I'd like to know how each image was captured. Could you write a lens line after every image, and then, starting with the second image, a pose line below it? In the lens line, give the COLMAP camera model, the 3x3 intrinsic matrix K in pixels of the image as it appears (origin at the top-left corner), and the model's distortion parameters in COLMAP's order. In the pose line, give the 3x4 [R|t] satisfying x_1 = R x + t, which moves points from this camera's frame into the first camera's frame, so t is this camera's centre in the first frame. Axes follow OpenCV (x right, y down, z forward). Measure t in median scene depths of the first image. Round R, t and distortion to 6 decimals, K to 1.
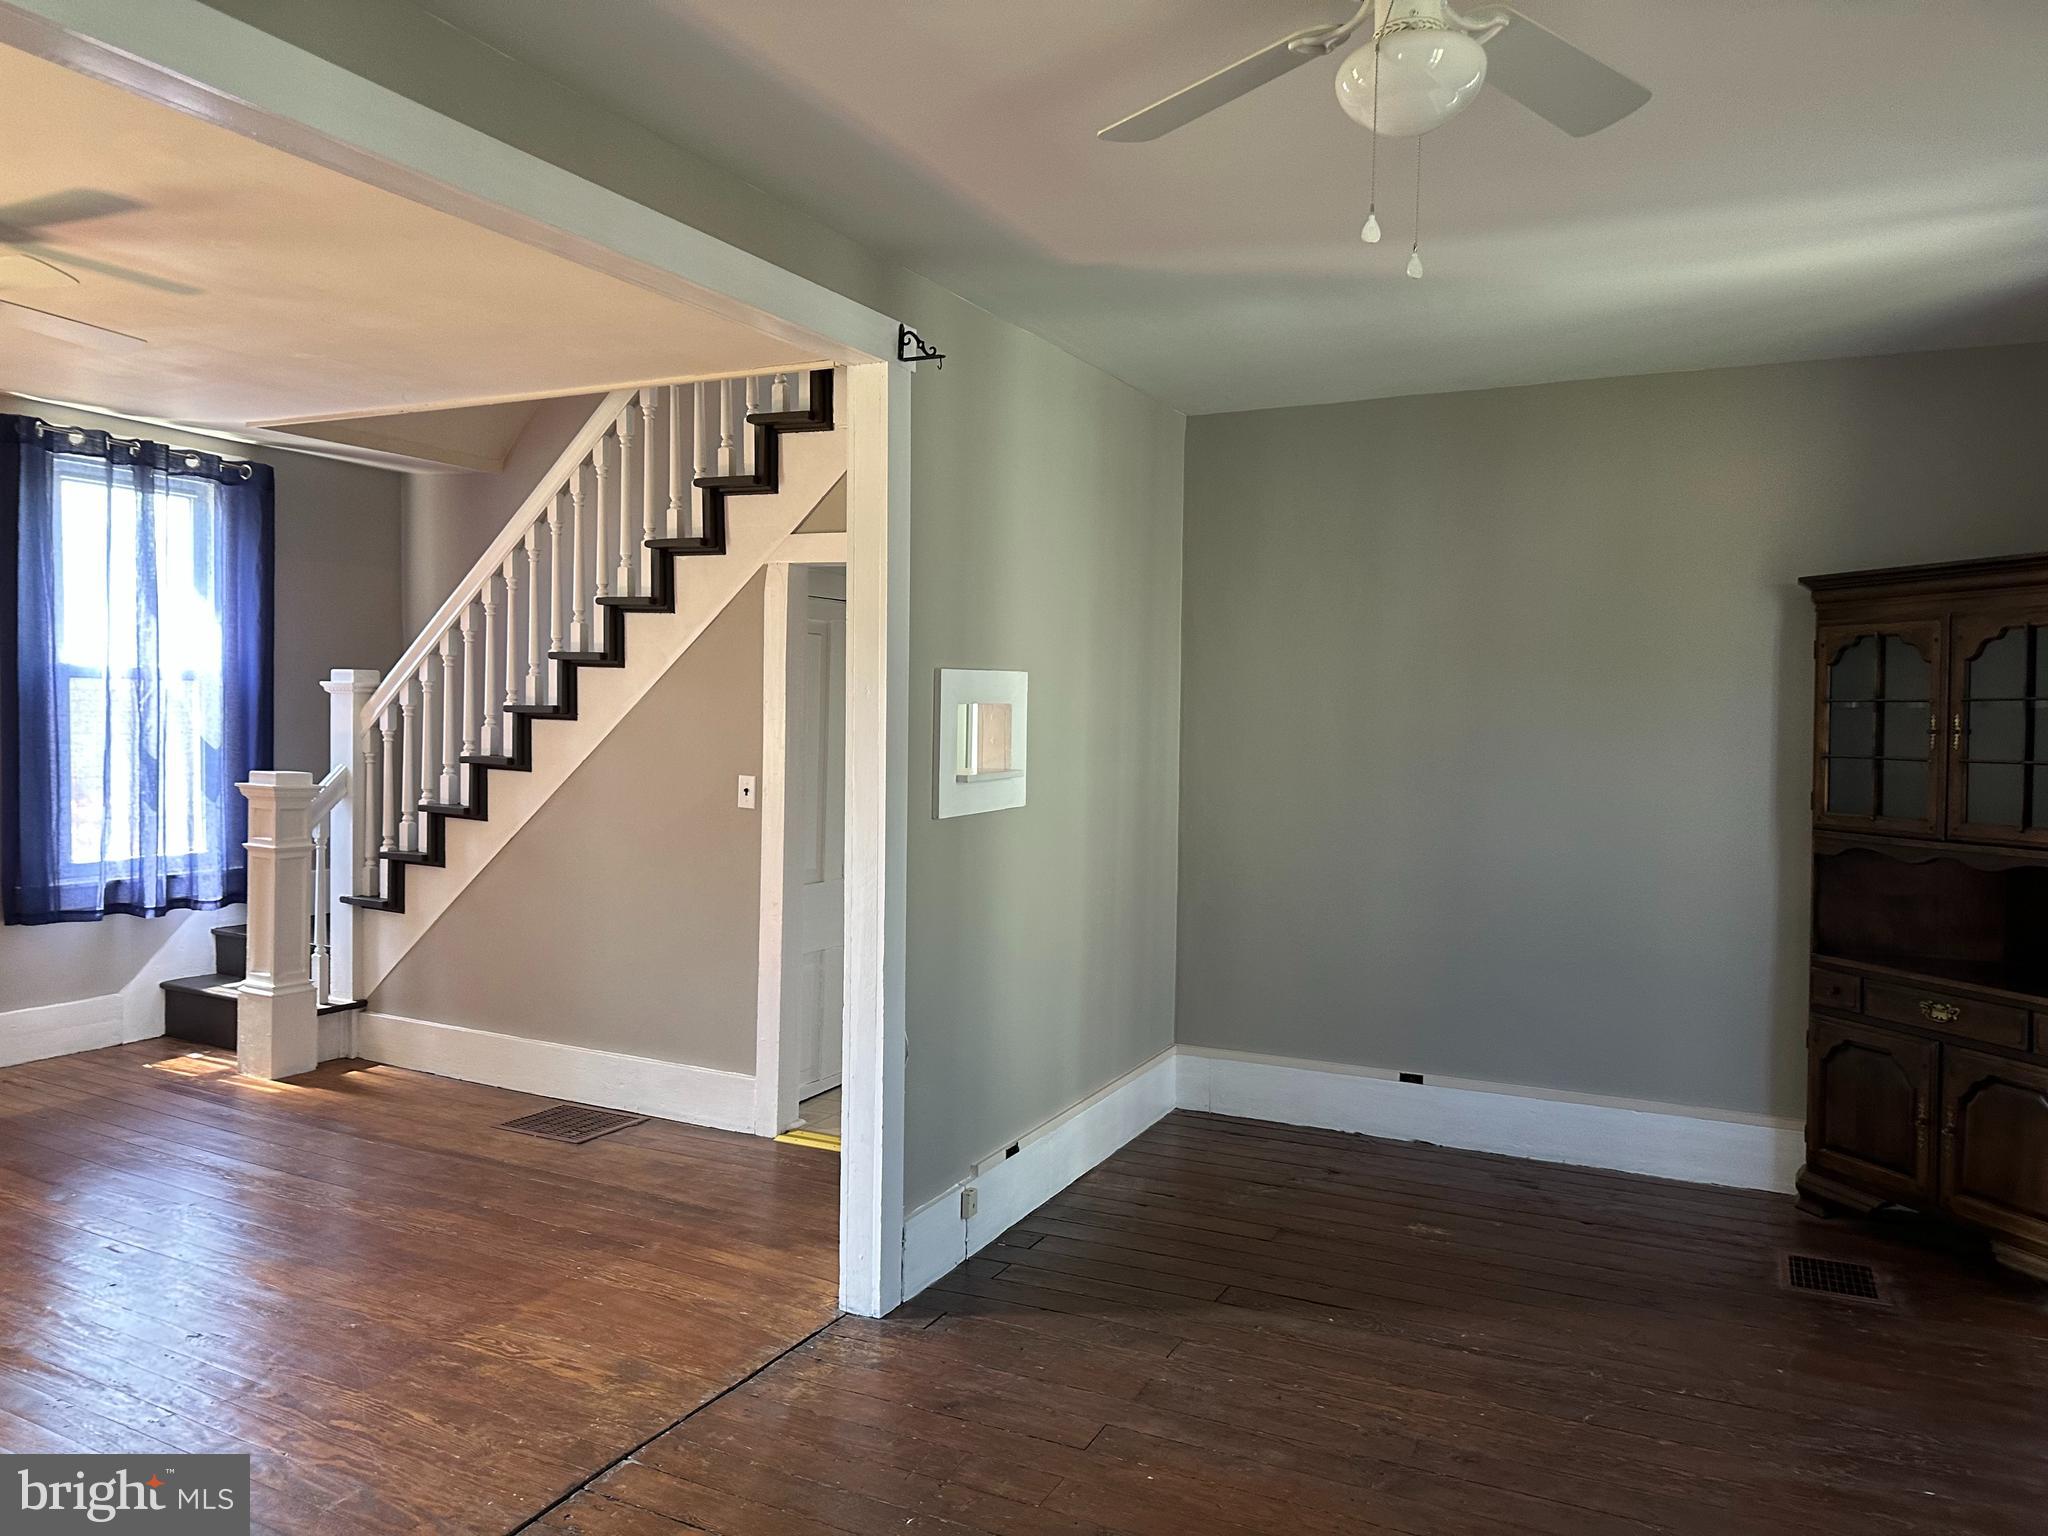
lens RADIAL K [[1499.8, 0, 1024.0], [0, 1499.8, 768.0], [0, 0, 1]] dist [0.139811, -0.140779]
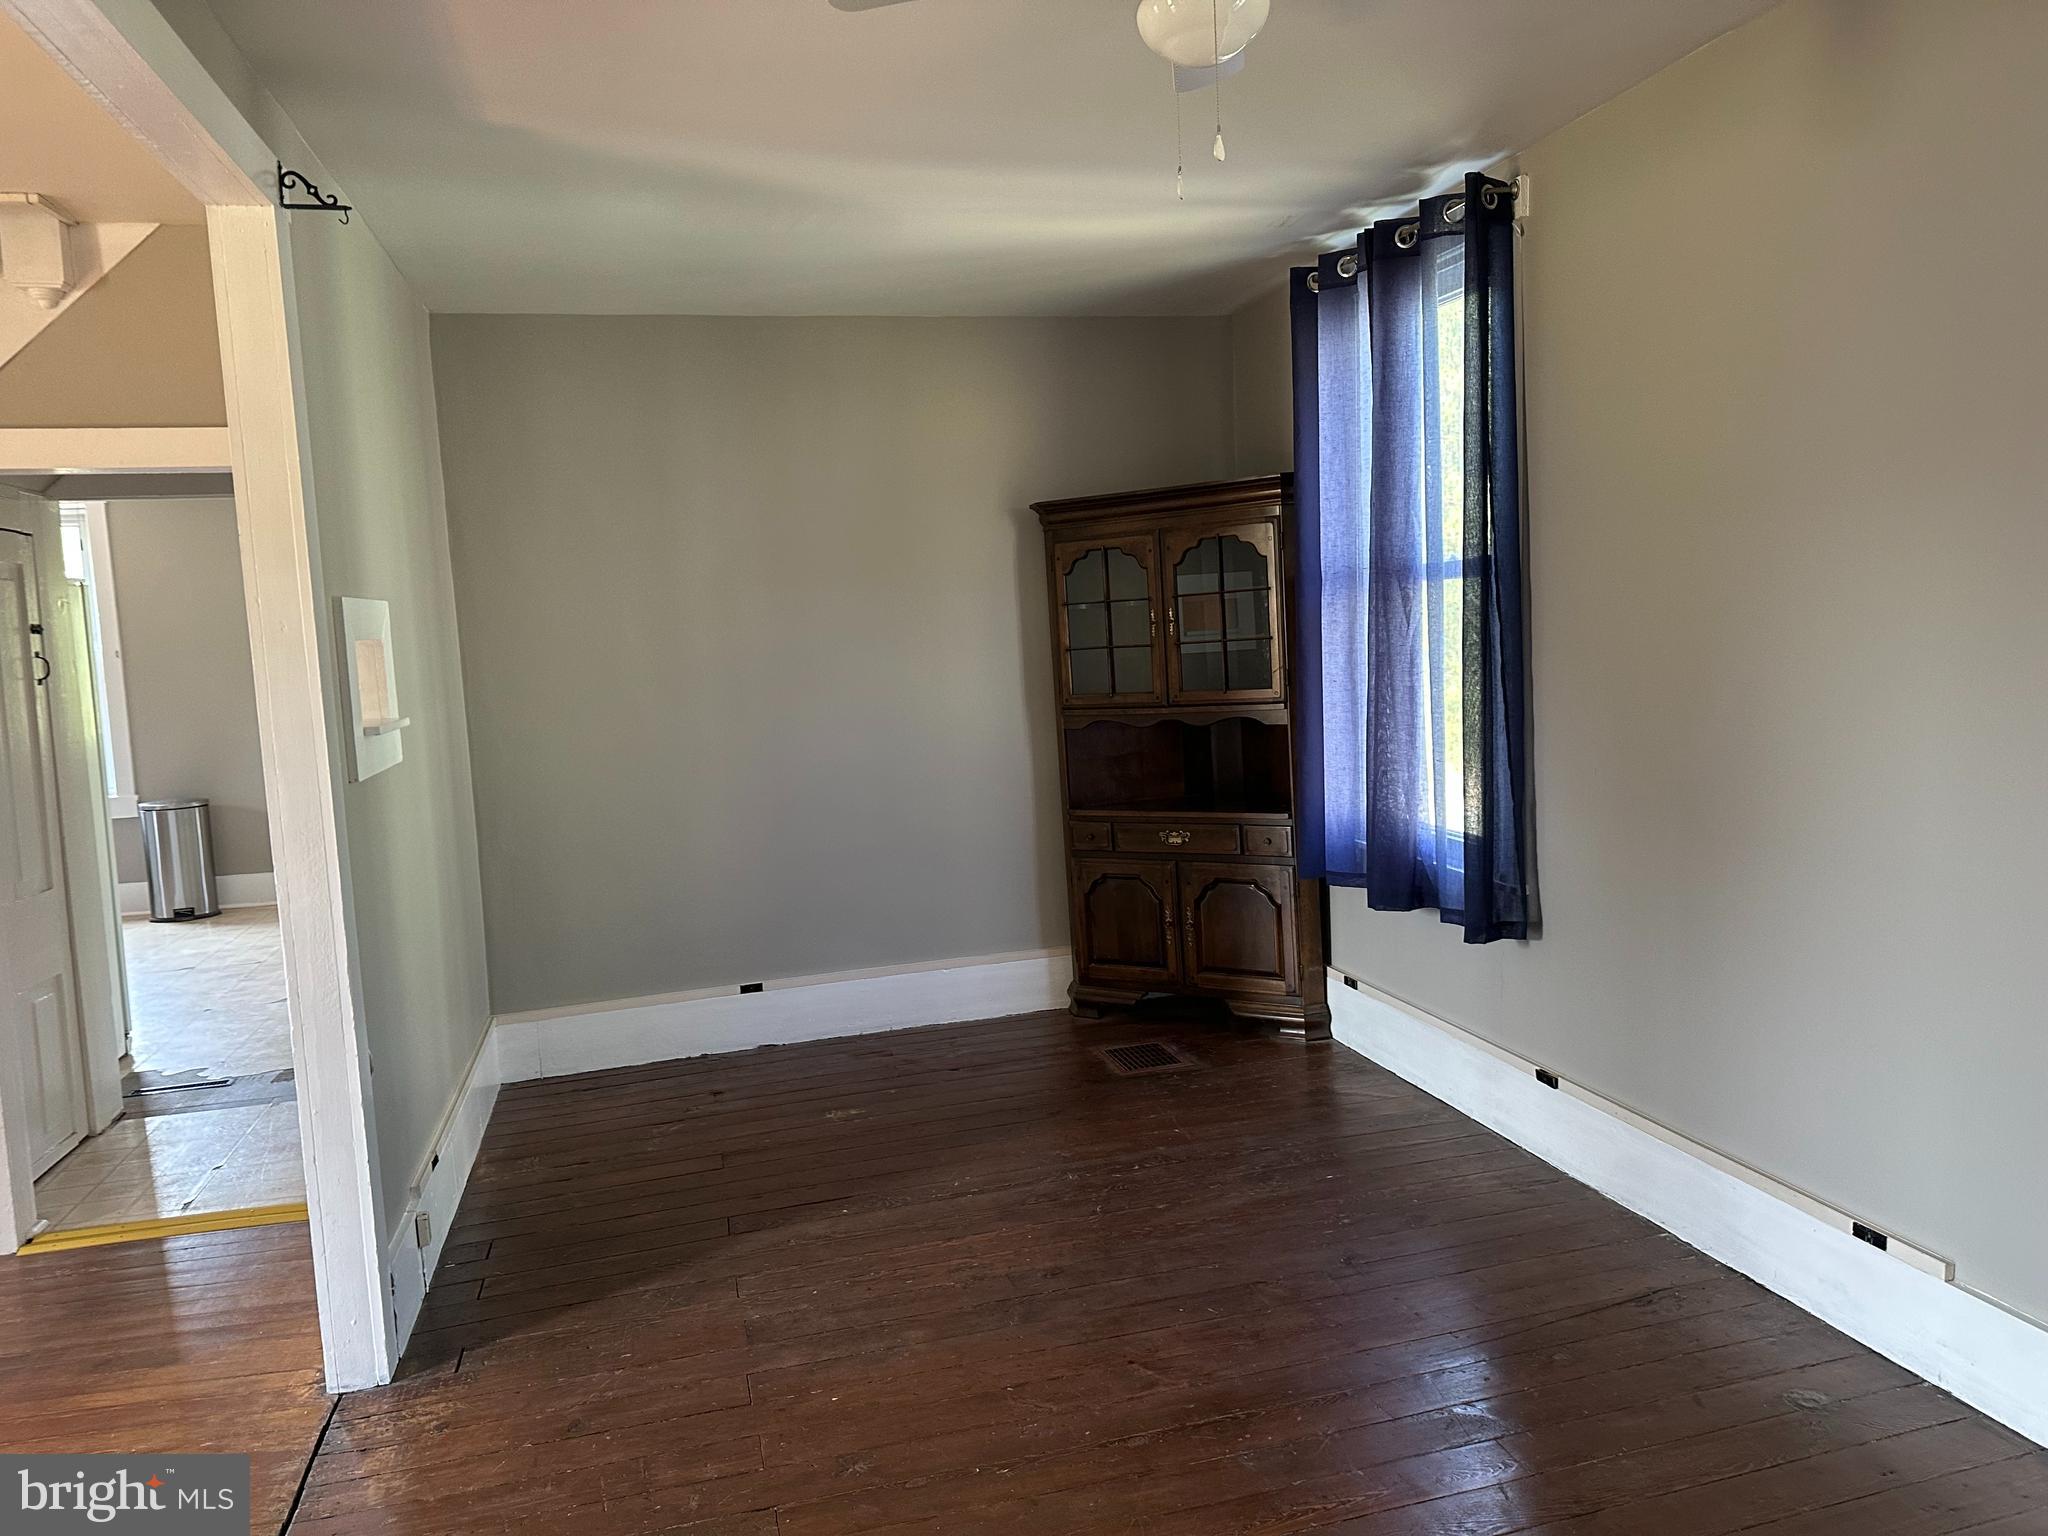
lens RADIAL K [[1483.3, 0, 1024.0], [0, 1483.3, 768.0], [0, 0, 1]] dist [0.234874, -0.247402]
pose [[0.768065, -0.114974, 0.629967, -0.280067], [0.091085, 0.993363, 0.070244, -0.000463], [-0.633861, 0.003428, 0.773439, 0.108257]]
